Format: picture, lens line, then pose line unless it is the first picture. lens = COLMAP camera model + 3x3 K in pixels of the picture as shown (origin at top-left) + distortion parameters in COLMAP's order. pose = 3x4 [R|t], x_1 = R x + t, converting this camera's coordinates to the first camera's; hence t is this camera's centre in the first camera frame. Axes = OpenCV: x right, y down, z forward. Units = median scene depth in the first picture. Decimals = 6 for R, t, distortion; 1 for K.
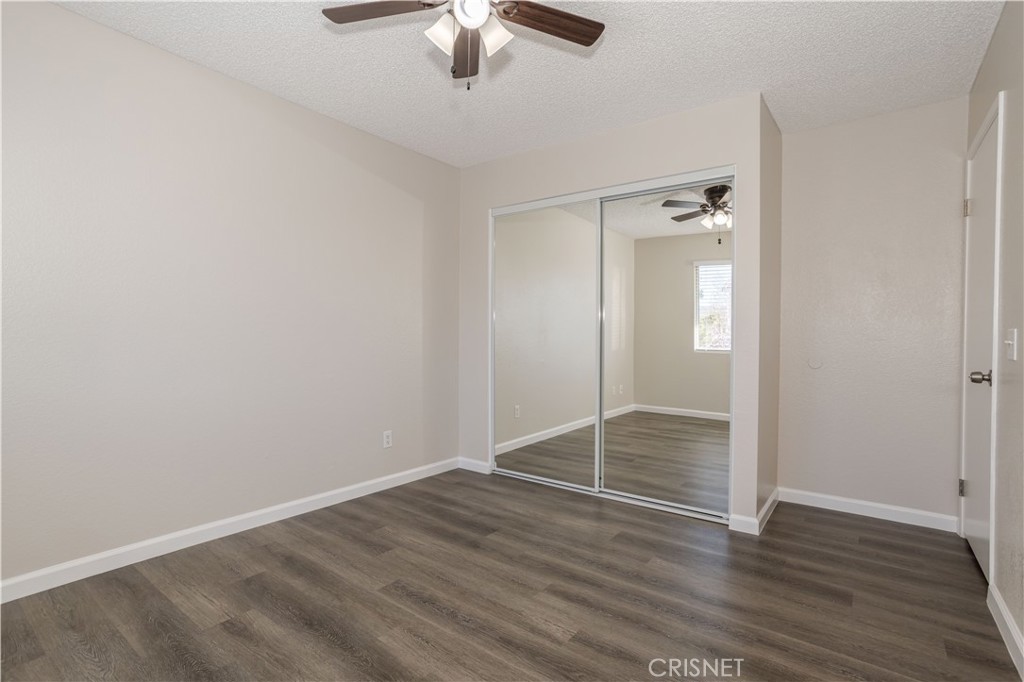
lens RADIAL K [[487.3, 0, 509.4], [0, 487.3, 342.9], [0, 0, 1]] dist [-0.029424, 0.013902]
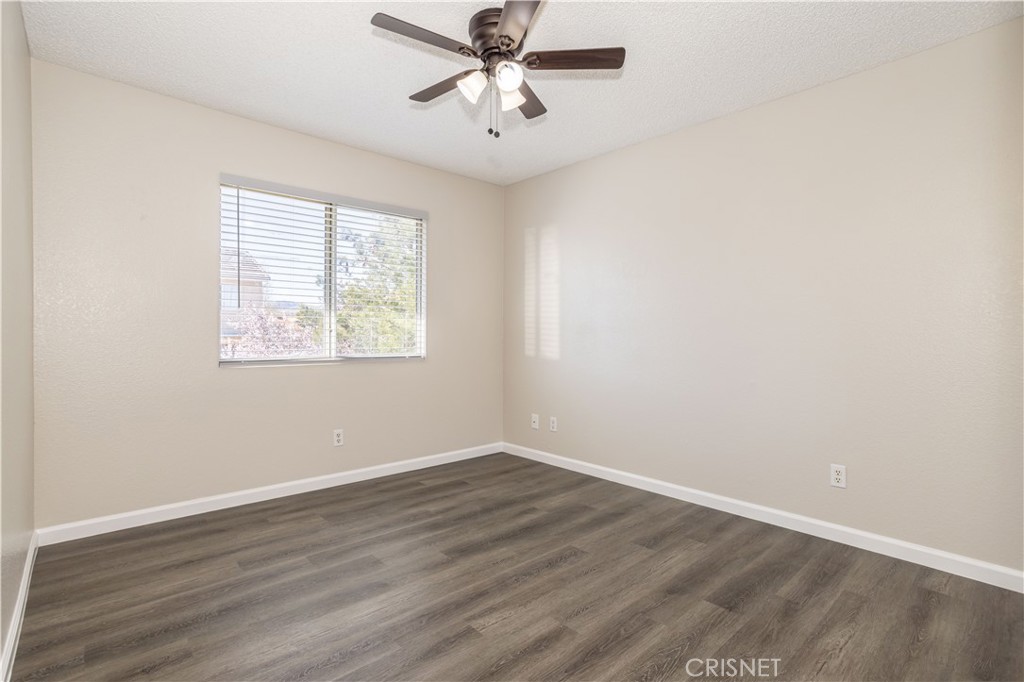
lens RADIAL K [[487.3, 0, 520.1], [0, 487.3, 338.6], [0, 0, 1]] dist [-0.029424, 0.013902]
pose [[-0.170007, -0.006074, -0.985424, 0.836053], [-0.018121, 0.999831, -0.003036, -0.006314], [0.985276, 0.017341, -0.170089, 0.930534]]
